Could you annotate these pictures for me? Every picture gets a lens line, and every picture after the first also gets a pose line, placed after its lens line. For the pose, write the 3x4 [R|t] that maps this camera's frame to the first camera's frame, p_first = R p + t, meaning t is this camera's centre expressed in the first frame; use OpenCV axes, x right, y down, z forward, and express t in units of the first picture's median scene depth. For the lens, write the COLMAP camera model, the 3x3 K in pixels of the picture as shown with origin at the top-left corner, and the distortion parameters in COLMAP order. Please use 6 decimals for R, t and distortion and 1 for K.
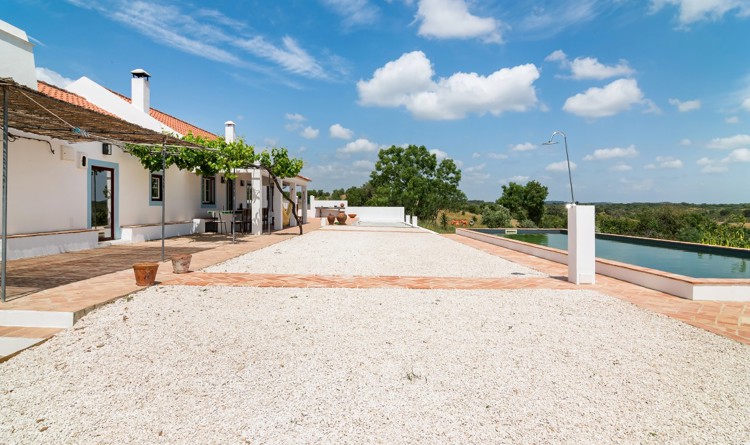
lens RADIAL K [[411.7, 0, 366.6], [0, 411.7, 175.6], [0, 0, 1]] dist [0.000706, 0.000761]
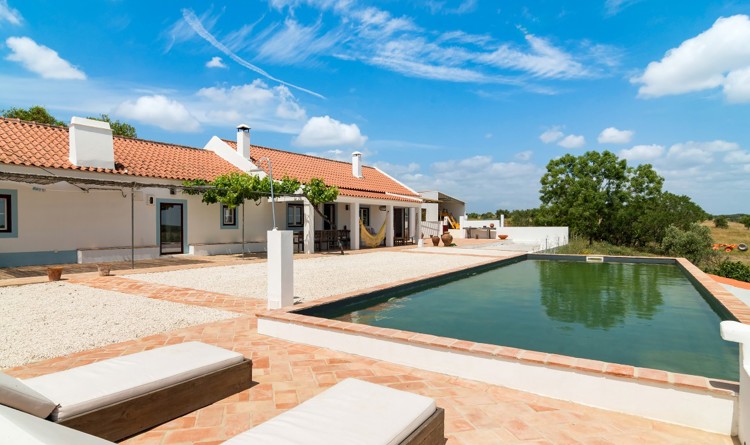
lens RADIAL K [[414.2, 0, 353.3], [0, 414.2, 220.7], [0, 0, 1]] dist [0.003669, 0.000770]
pose [[0.815993, -0.015525, -0.577853, 0.225151], [0.051489, 0.997618, 0.045905, 0.001886], [0.575764, -0.067211, 0.814849, 0.055497]]
